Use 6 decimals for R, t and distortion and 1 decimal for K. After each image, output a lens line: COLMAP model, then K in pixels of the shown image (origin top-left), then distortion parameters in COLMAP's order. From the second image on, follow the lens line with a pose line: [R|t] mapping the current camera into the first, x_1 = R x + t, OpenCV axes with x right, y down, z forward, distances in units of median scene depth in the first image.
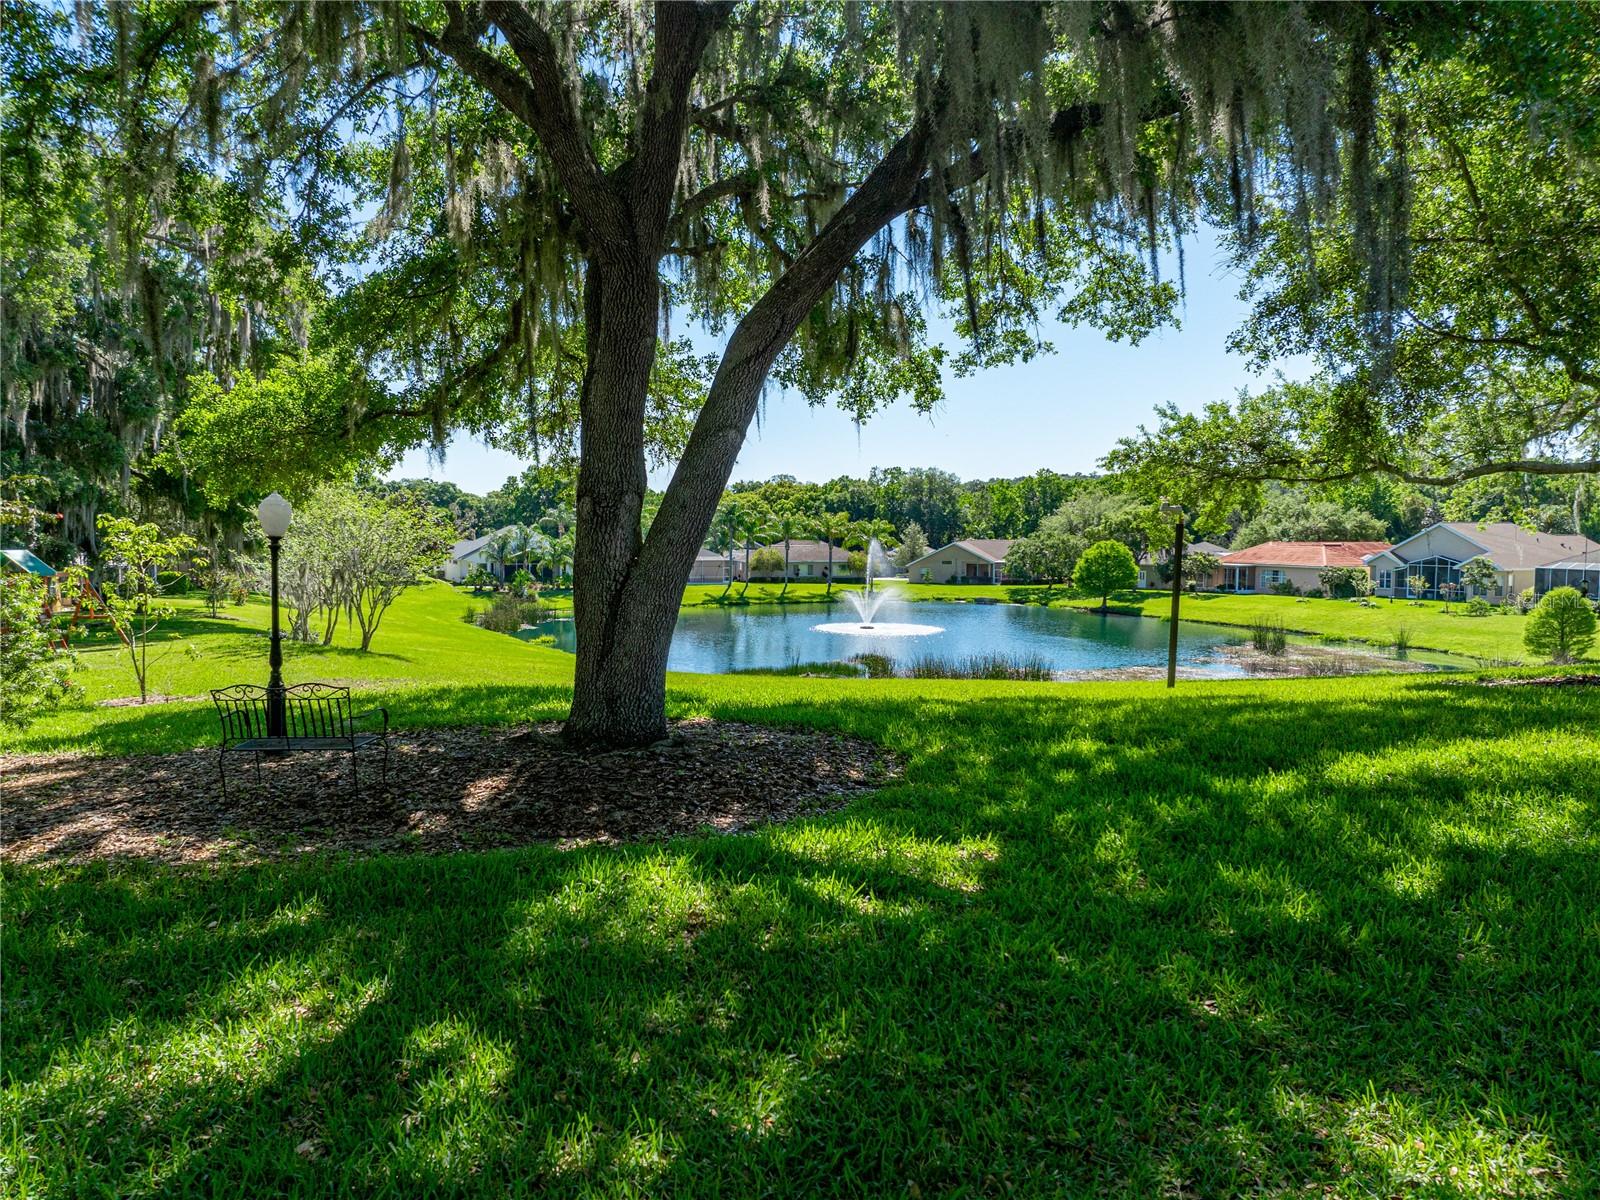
lens RADIAL K [[1097.9, 0, 800.0], [0, 1097.9, 600.0], [0, 0, 1]] dist [0.004885, 0.003514]
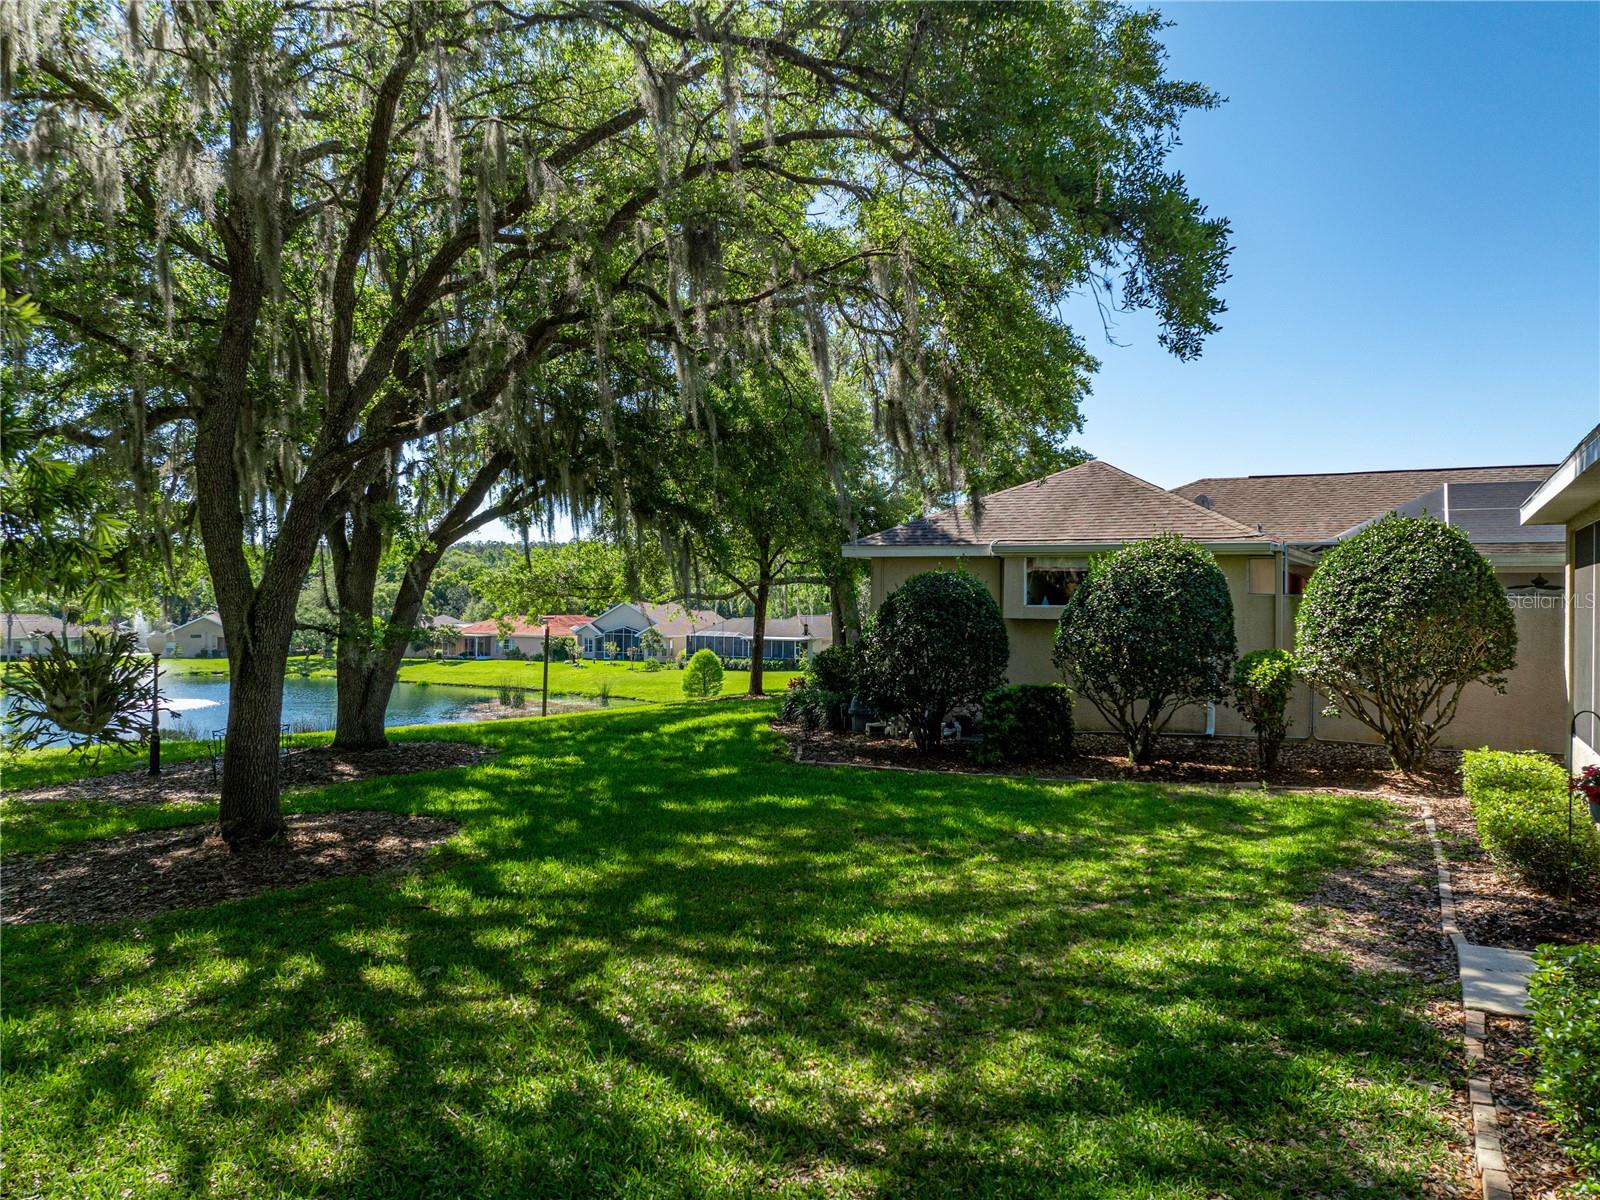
lens RADIAL K [[1135.7, 0, 791.7], [0, 1135.7, 603.2], [0, 0, 1]] dist [-0.023636, 0.008386]
pose [[0.770565, 0.001394, 0.637360, -0.135695], [0.032807, 0.998585, -0.041848, -0.004868], [-0.636516, 0.053157, 0.769429, -0.180396]]
